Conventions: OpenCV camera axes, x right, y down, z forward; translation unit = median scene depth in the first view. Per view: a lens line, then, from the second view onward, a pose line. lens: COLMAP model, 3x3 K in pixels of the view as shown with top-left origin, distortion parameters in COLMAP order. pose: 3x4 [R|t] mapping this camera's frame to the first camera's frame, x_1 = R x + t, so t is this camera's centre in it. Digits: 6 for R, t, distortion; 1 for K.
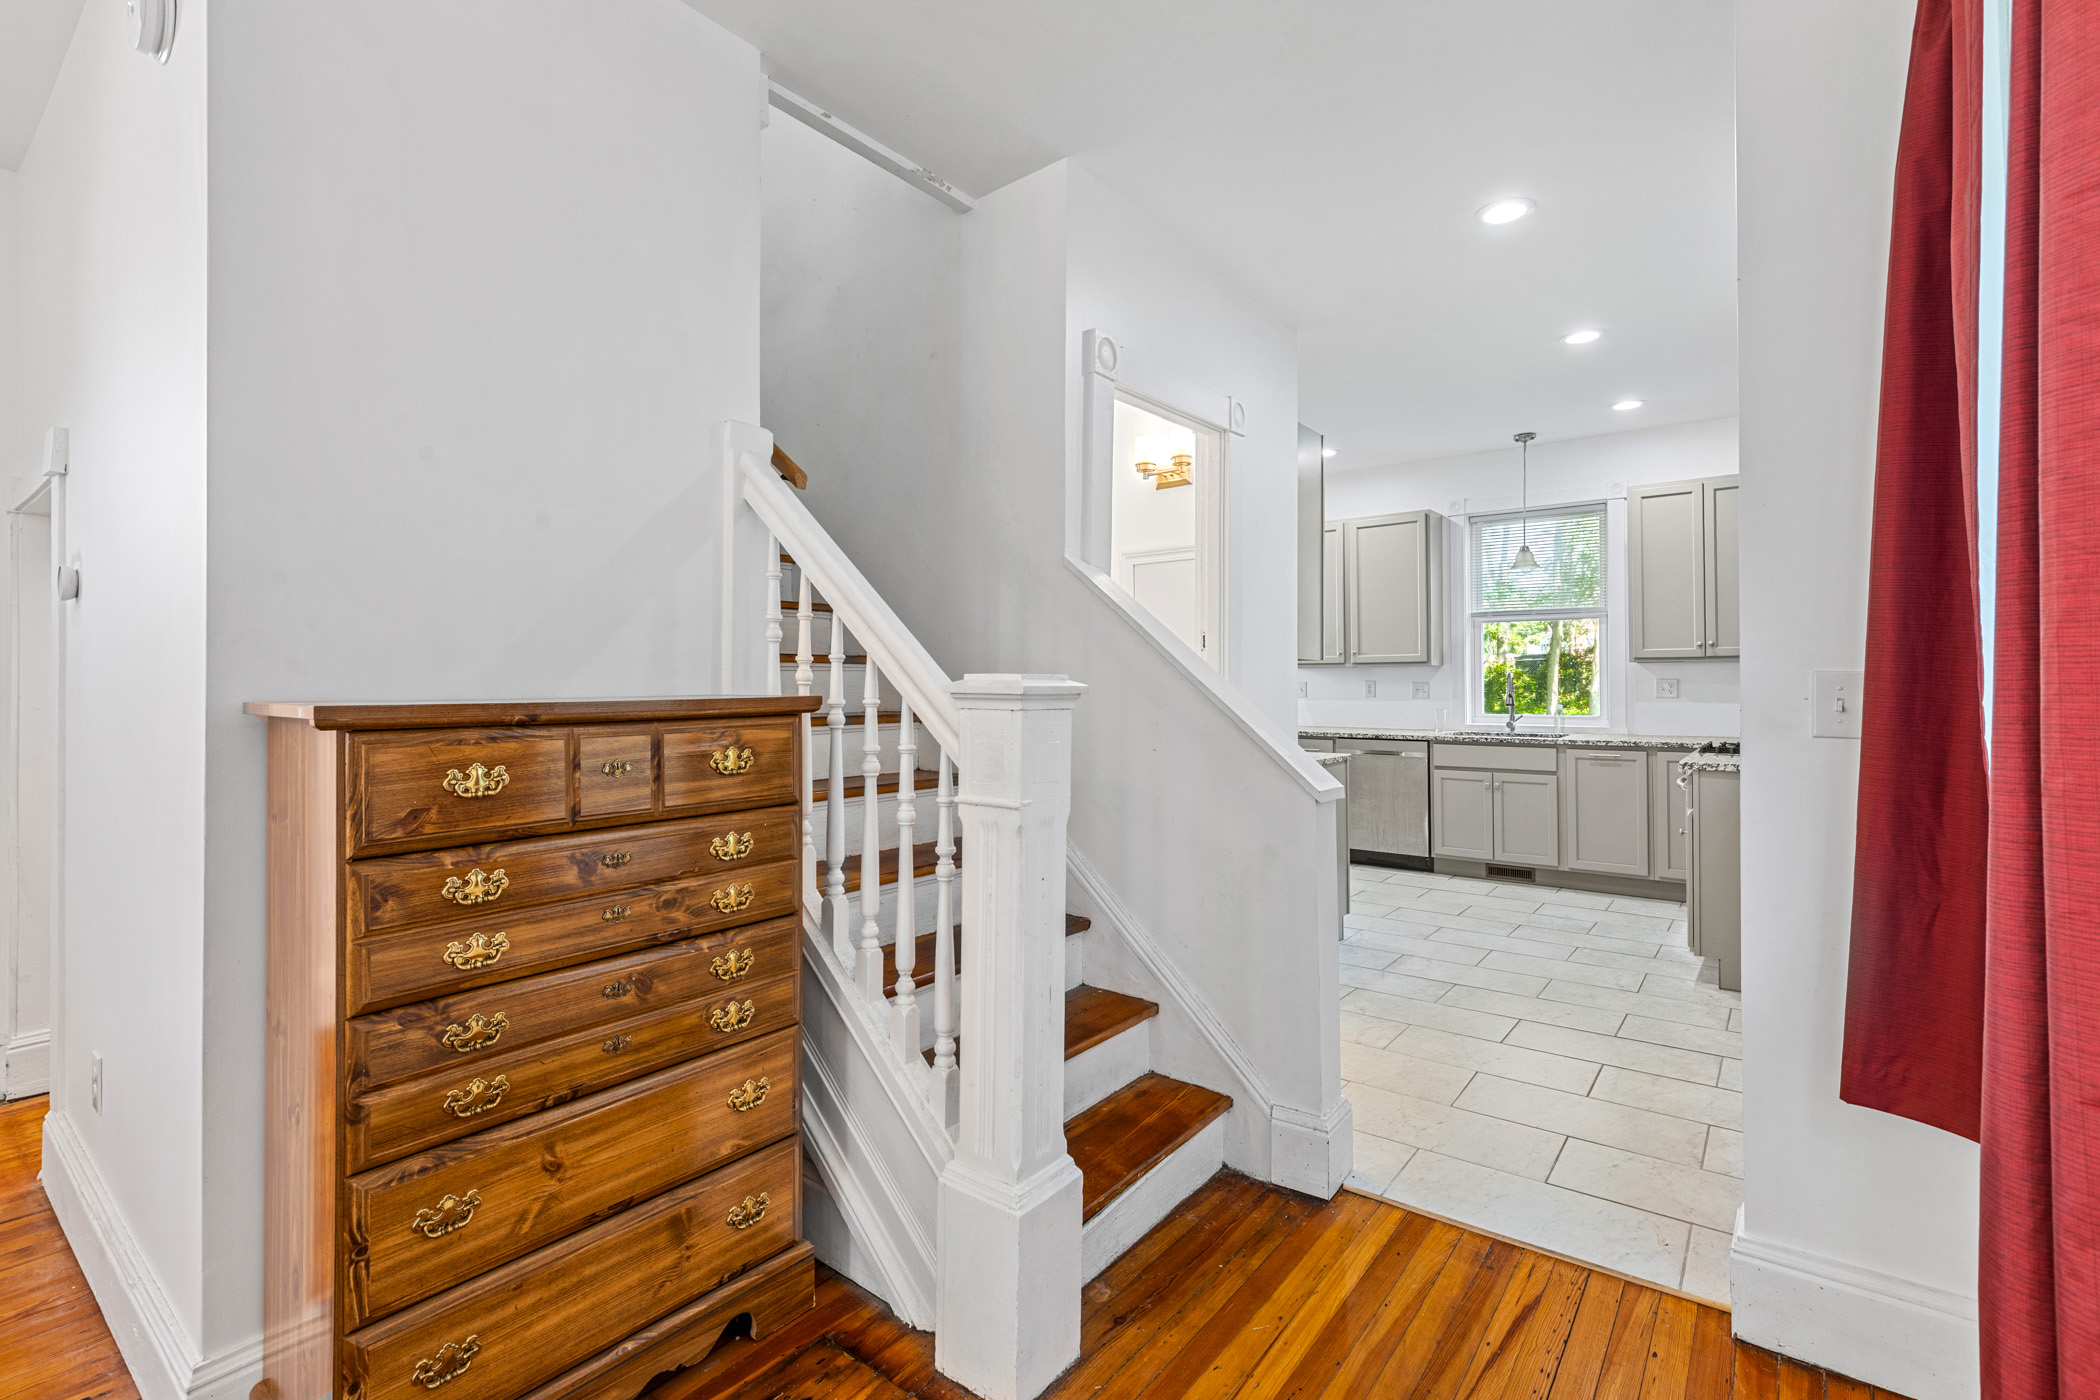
lens RADIAL K [[954.0, 0, 1050.5], [0, 954.0, 680.1], [0, 0, 1]] dist [0.018177, 0.000400]
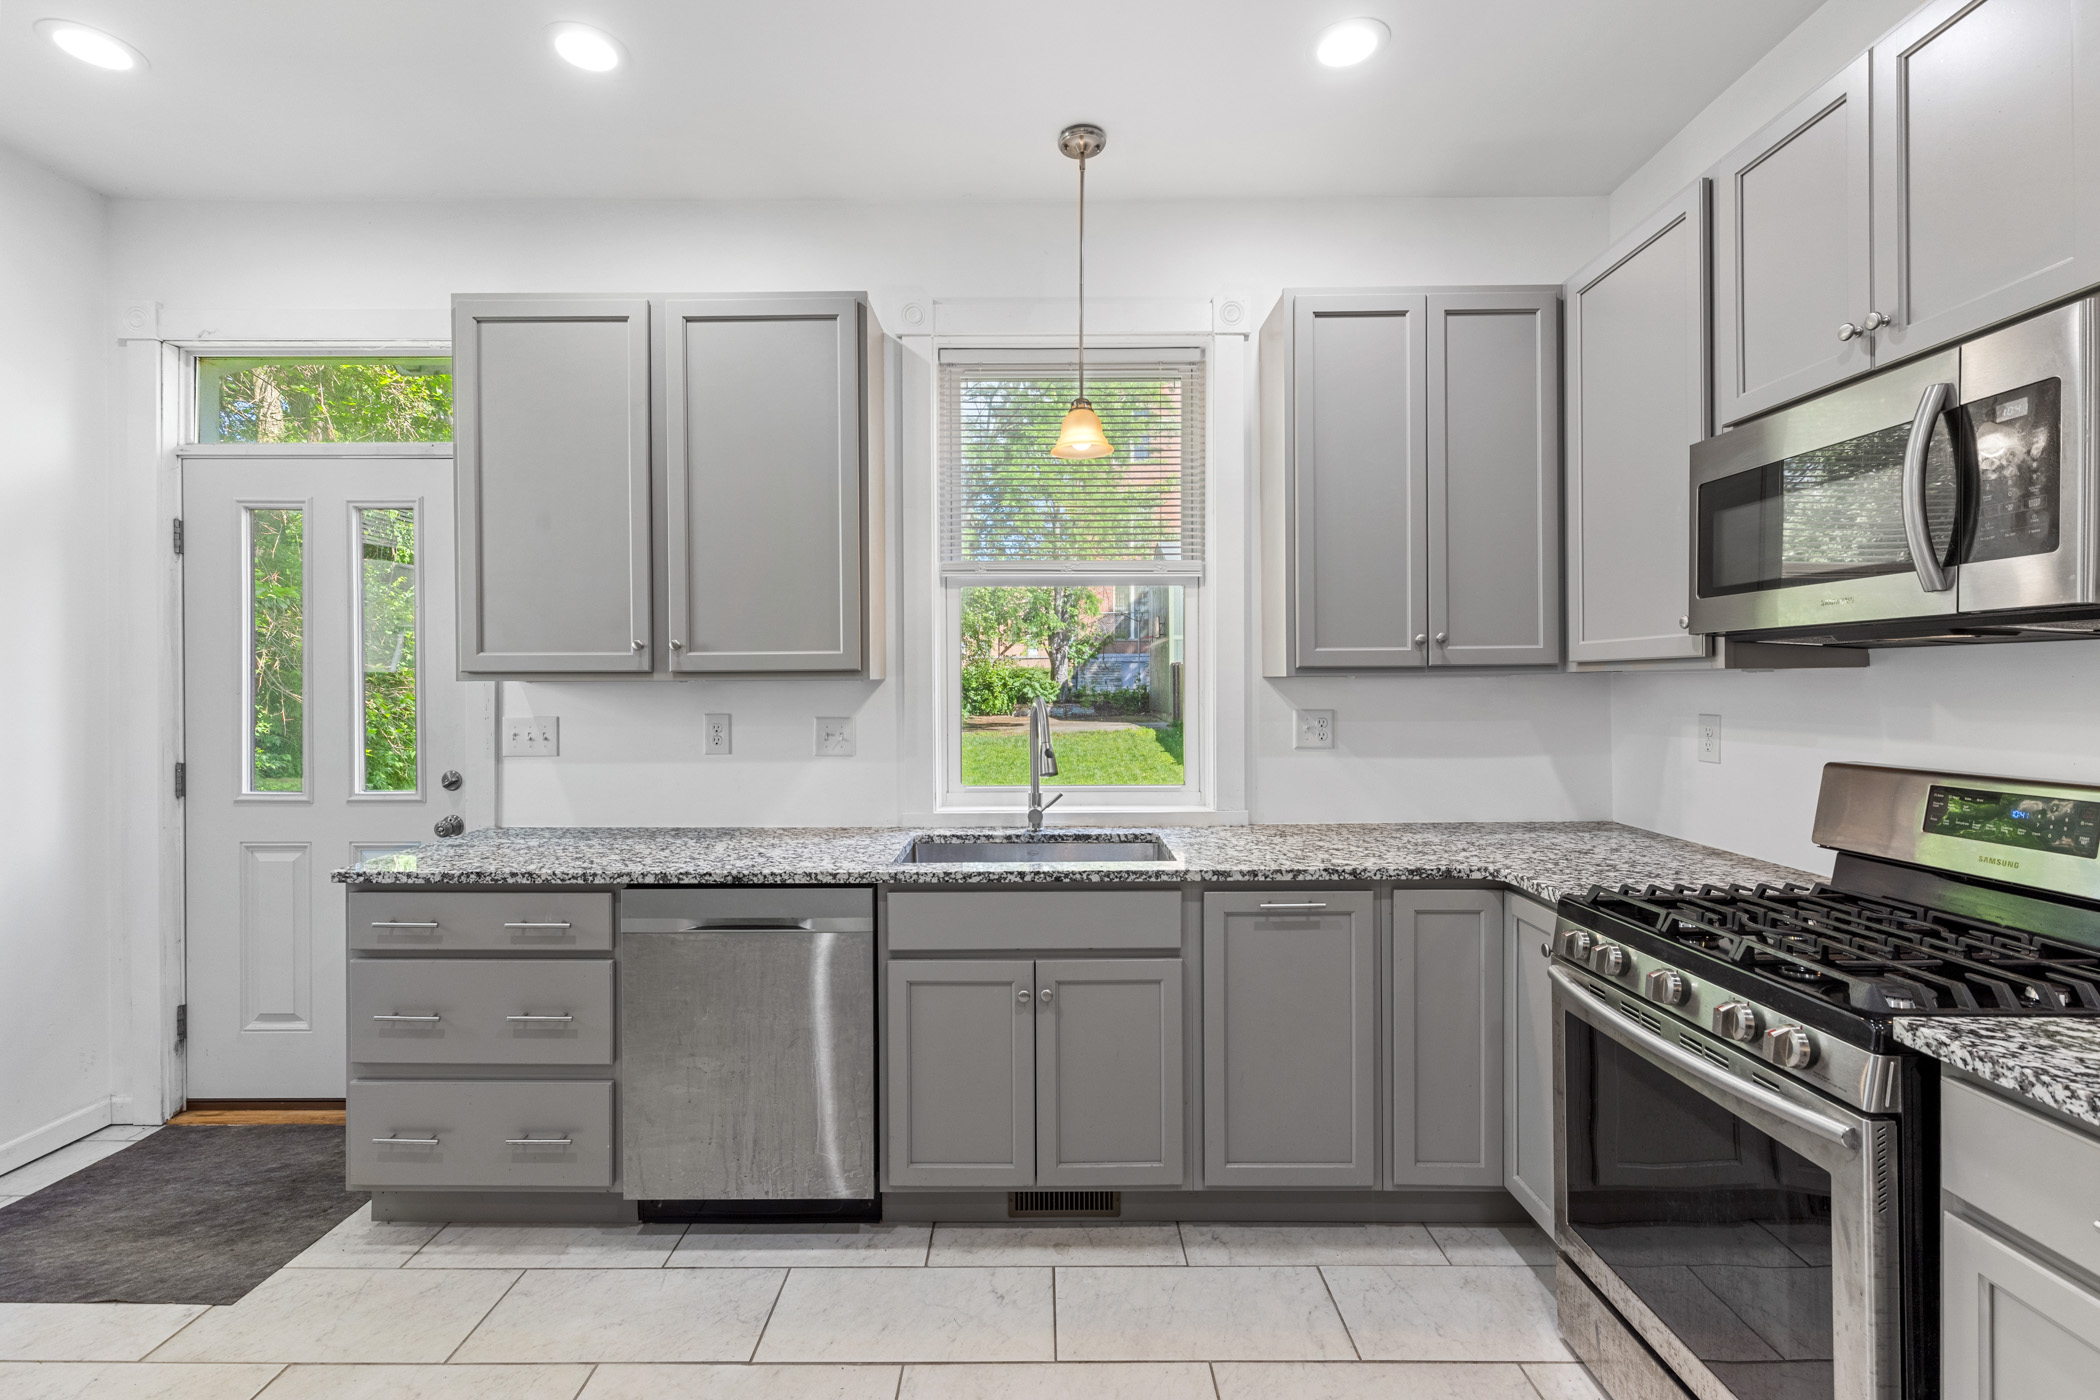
lens RADIAL K [[954.0, 0, 1039.3], [0, 954.0, 682.9], [0, 0, 1]] dist [0.018177, 0.000400]
pose [[0.796309, 0.003607, 0.604880, 0.223386], [-0.000679, 0.999987, -0.005069, -0.012615], [-0.604890, 0.003626, 0.796301, 0.672857]]
